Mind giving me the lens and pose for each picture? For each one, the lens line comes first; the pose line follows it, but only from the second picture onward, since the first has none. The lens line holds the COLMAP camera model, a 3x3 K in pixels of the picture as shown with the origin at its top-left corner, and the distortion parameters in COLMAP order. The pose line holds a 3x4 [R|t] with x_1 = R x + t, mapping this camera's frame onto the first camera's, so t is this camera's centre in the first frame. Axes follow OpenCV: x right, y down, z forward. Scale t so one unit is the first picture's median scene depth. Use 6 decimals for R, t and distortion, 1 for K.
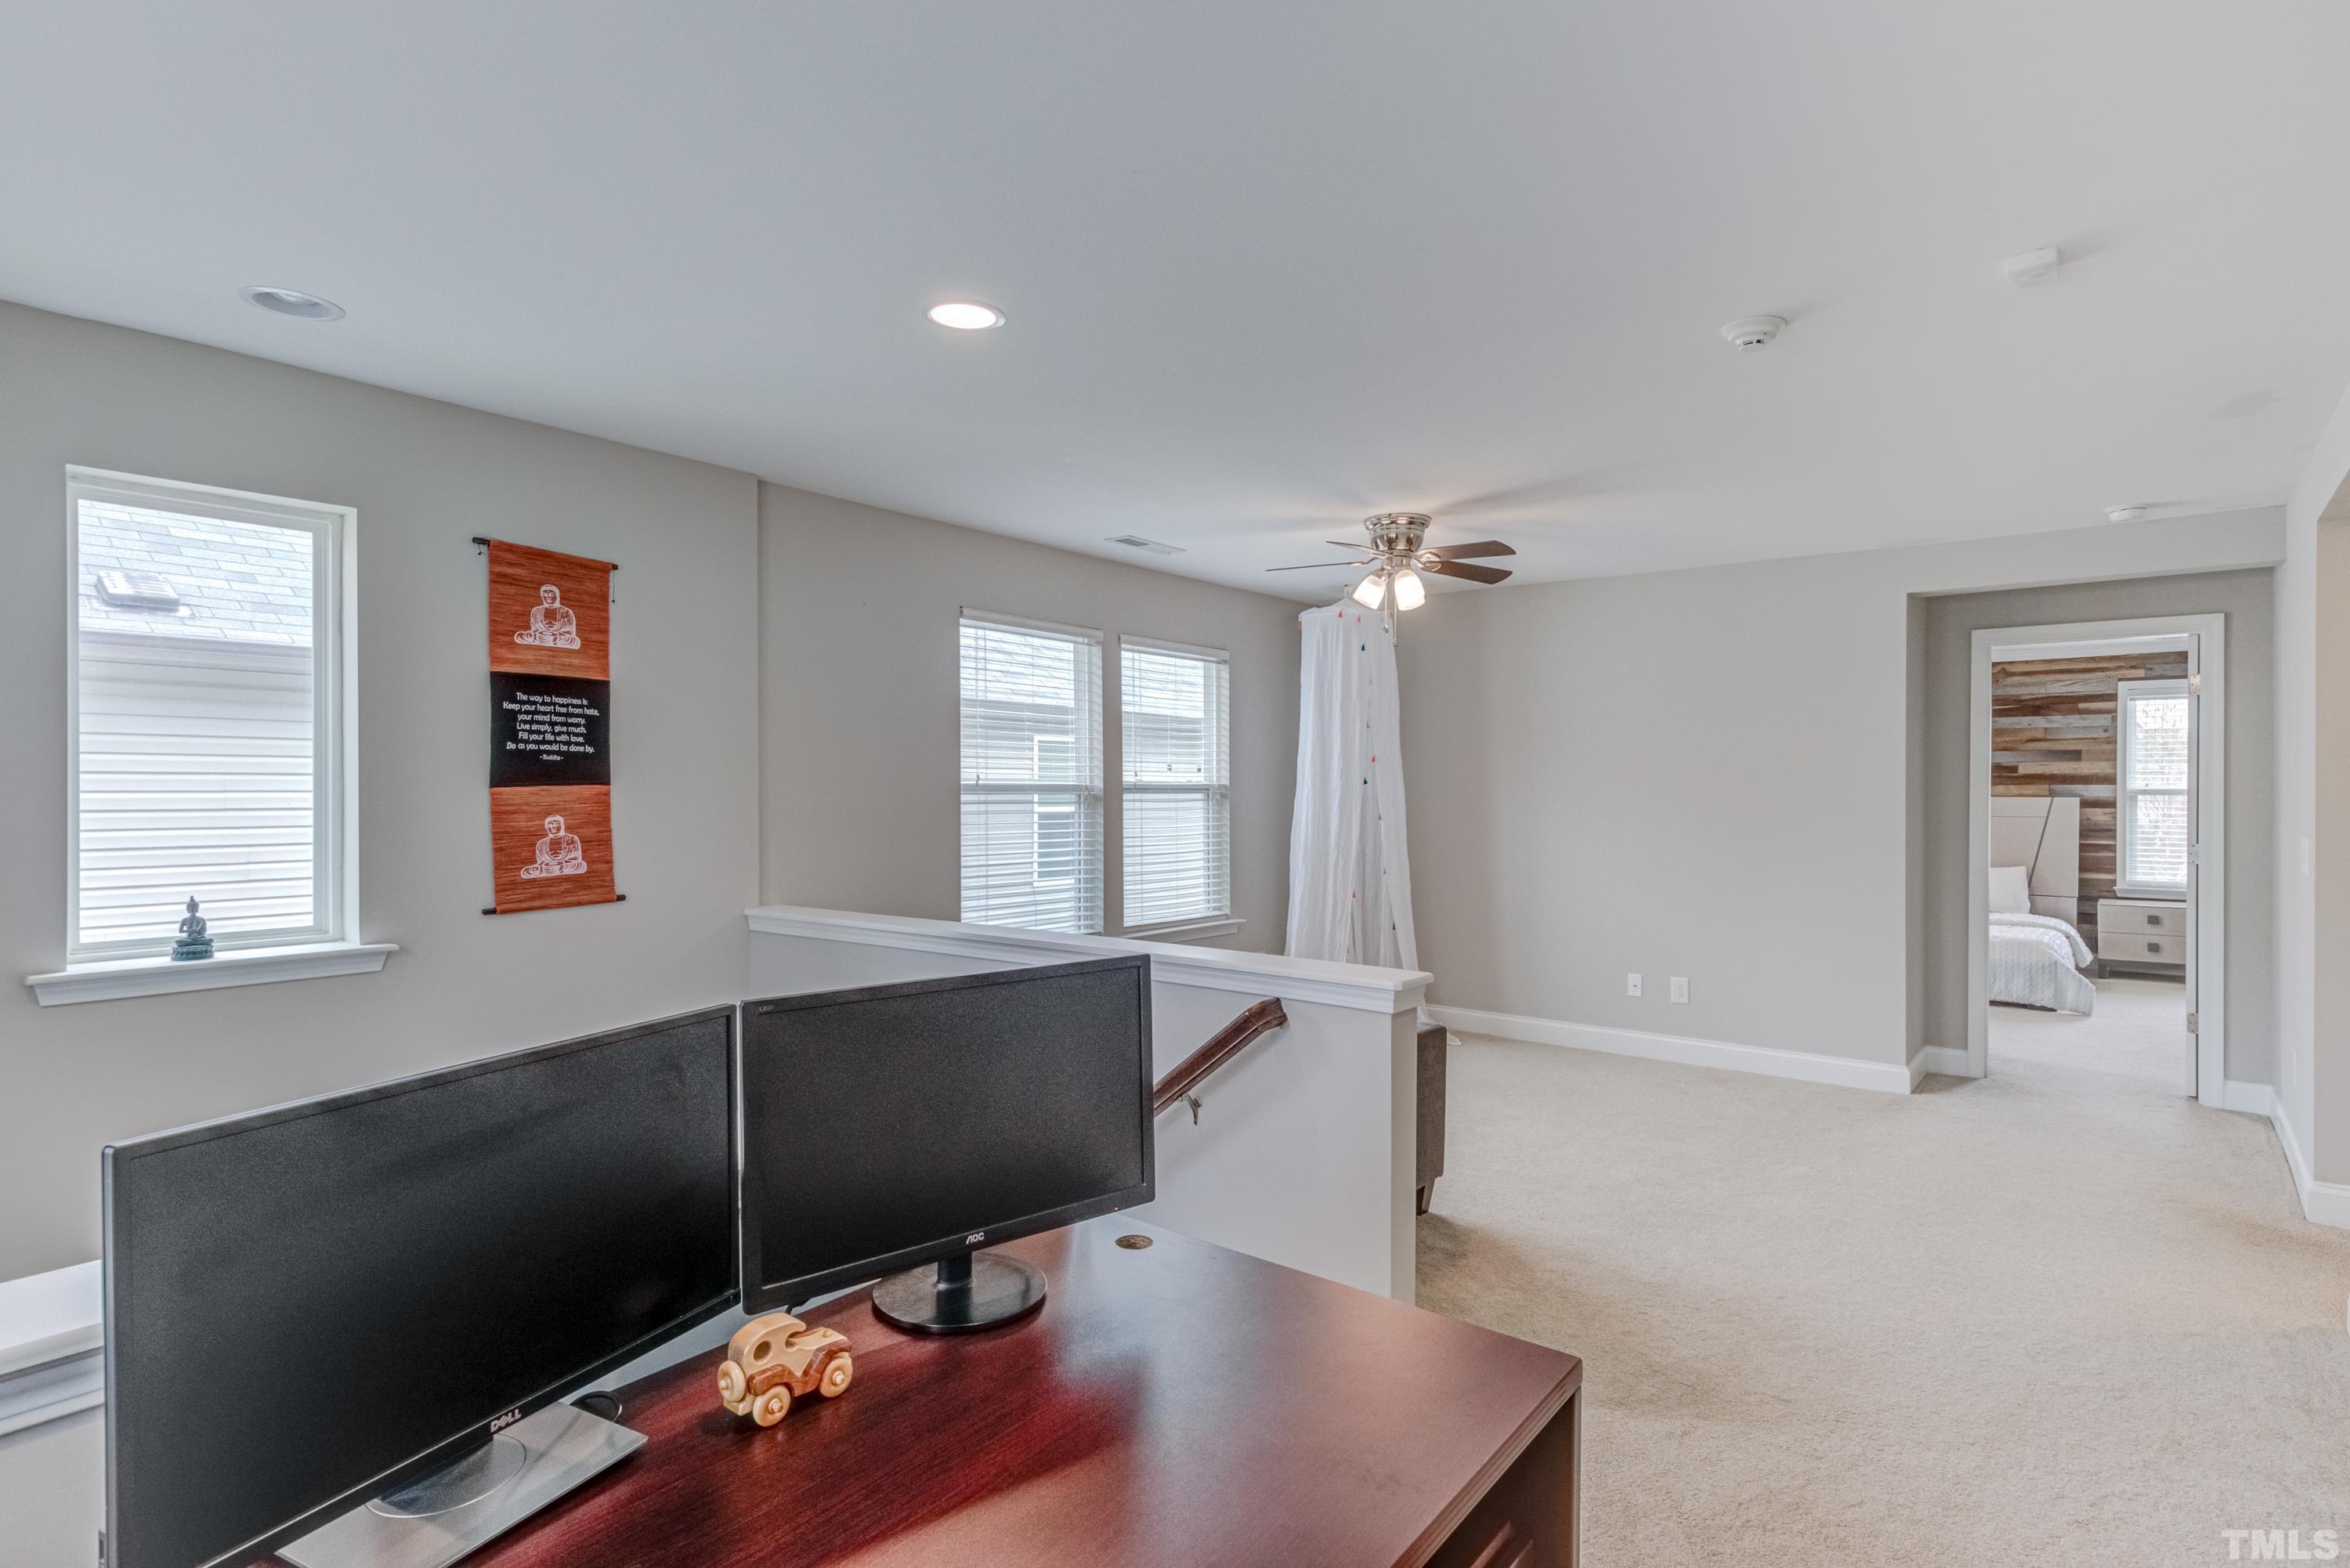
lens RADIAL K [[1212.0, 0, 1168.6], [0, 1212.0, 781.4], [0, 0, 1]] dist [0.026582, -0.009782]
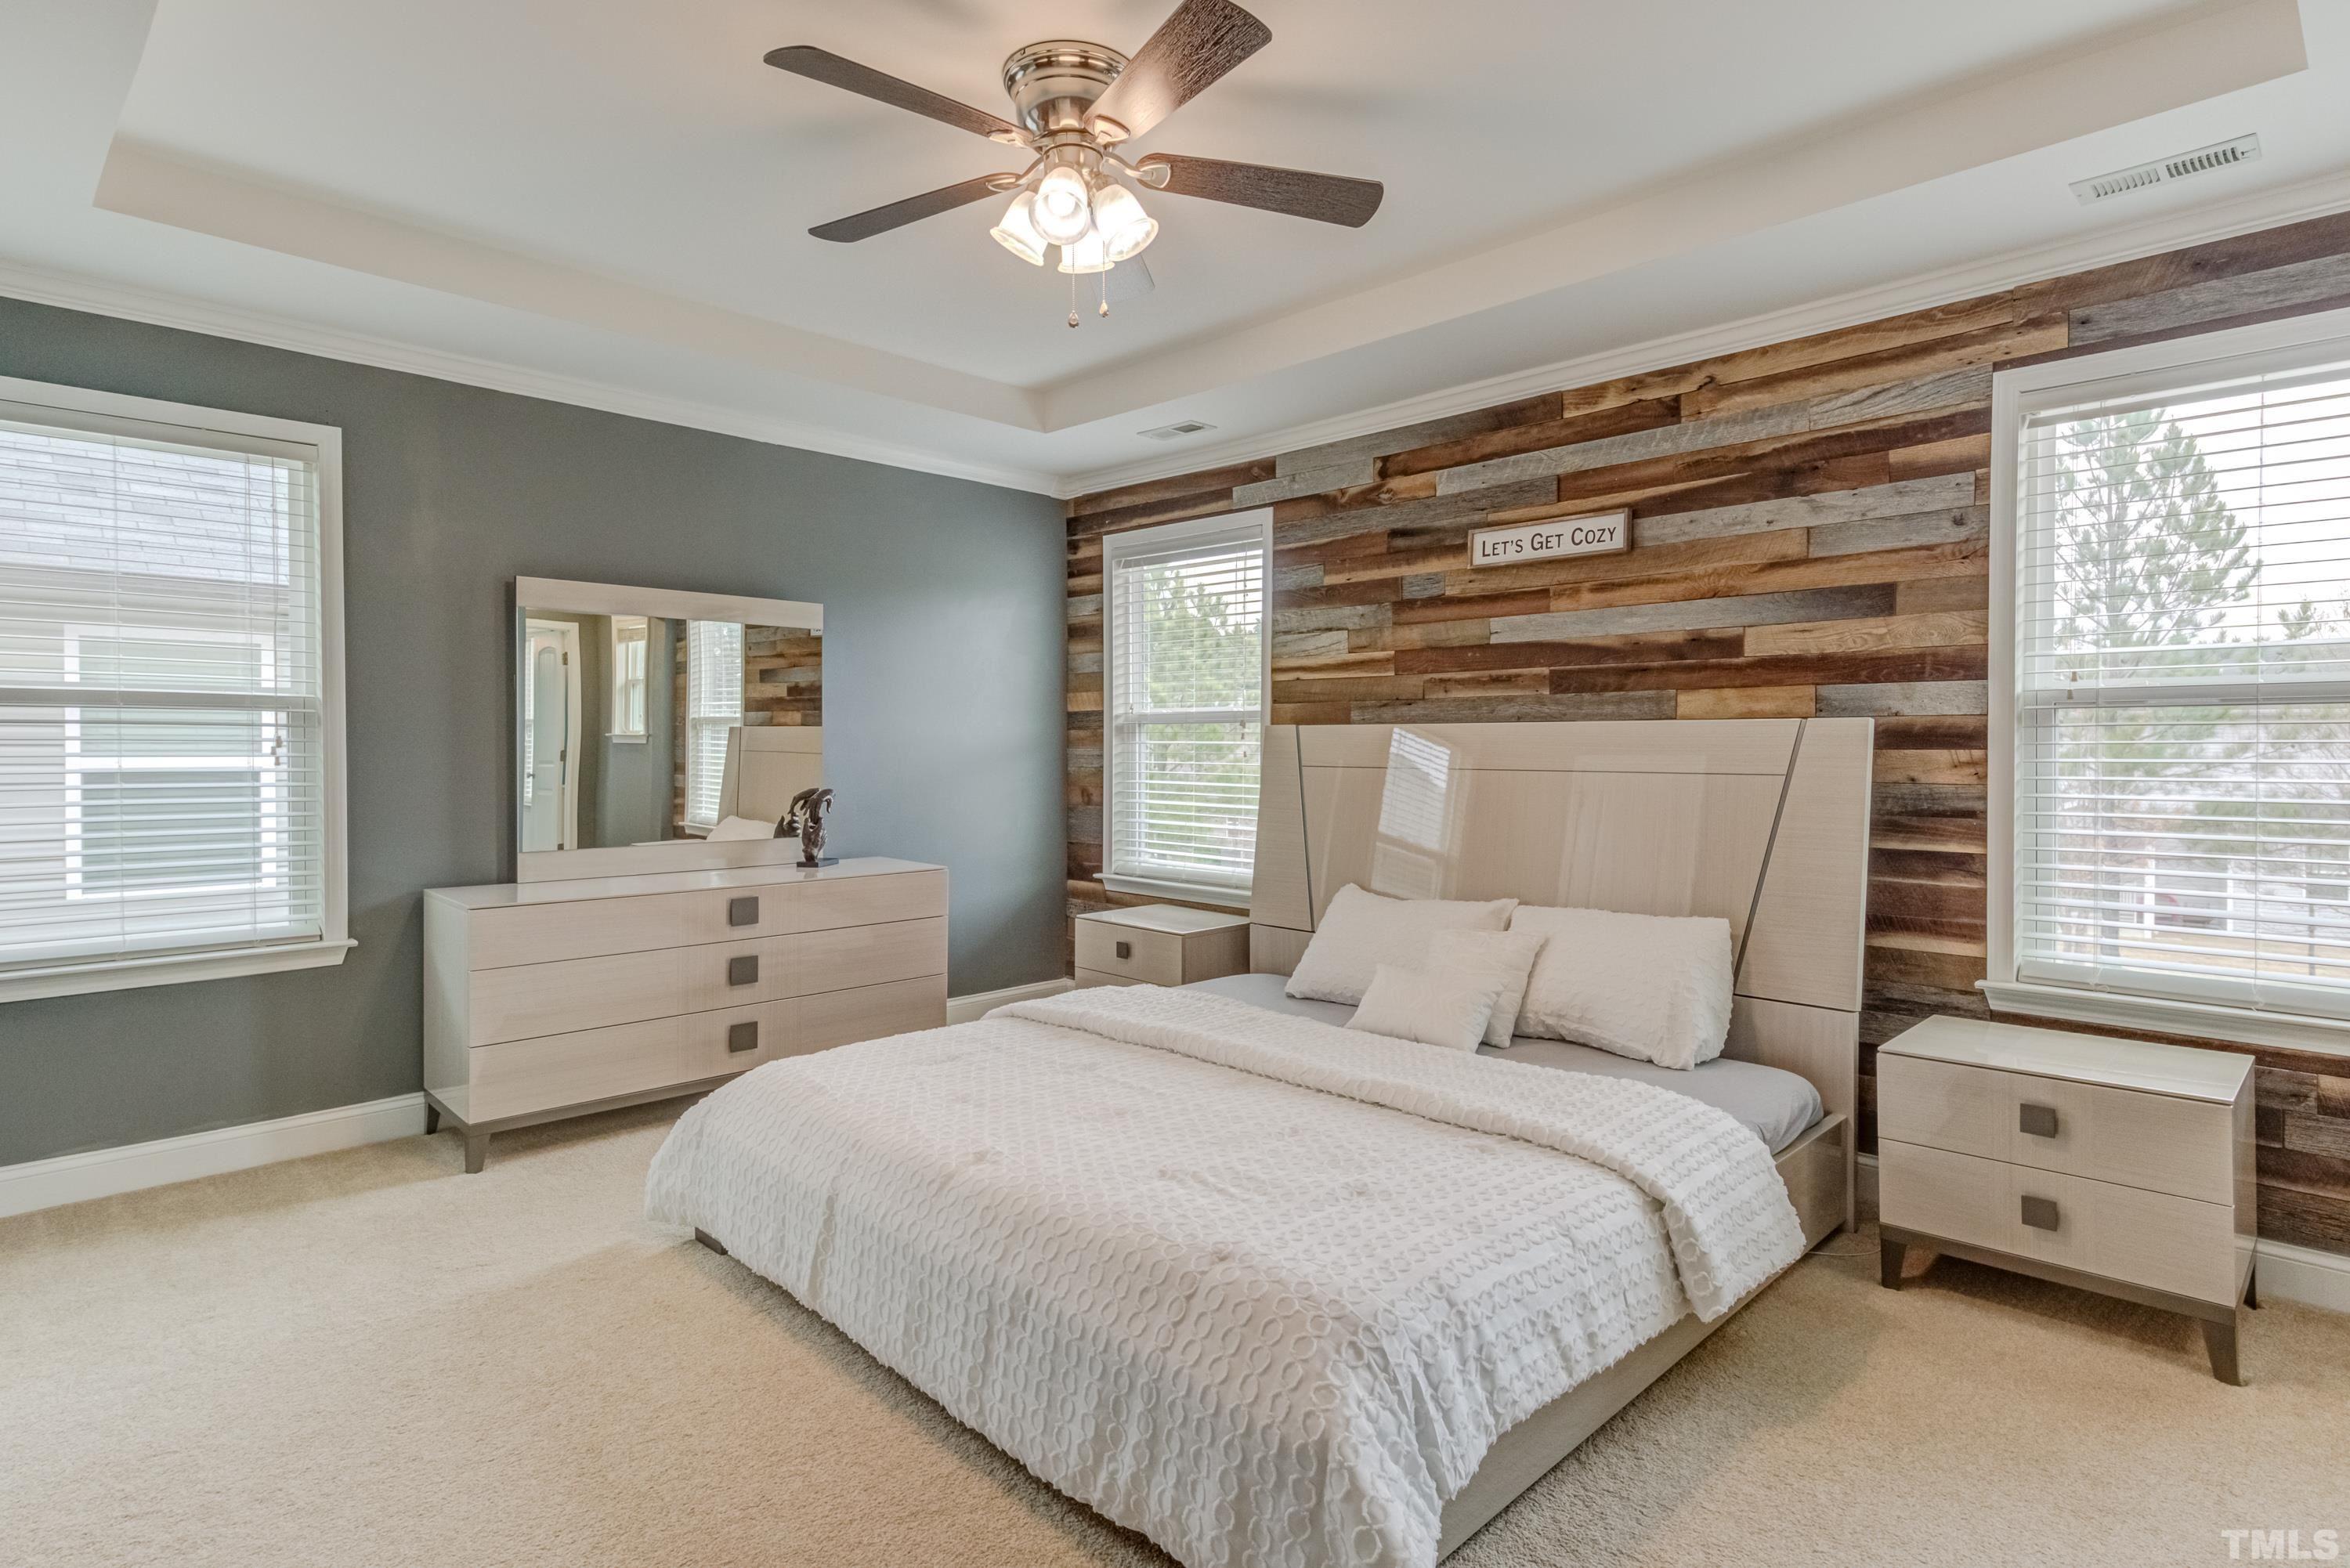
lens RADIAL K [[1212.0, 0, 1213.4], [0, 1212.0, 747.1], [0, 0, 1]] dist [0.026582, -0.009782]
pose [[0.994011, -0.004450, -0.109190, 0.595517], [0.005485, 0.999943, 0.009183, 0.017165], [0.109143, -0.009727, 0.993978, 0.639170]]
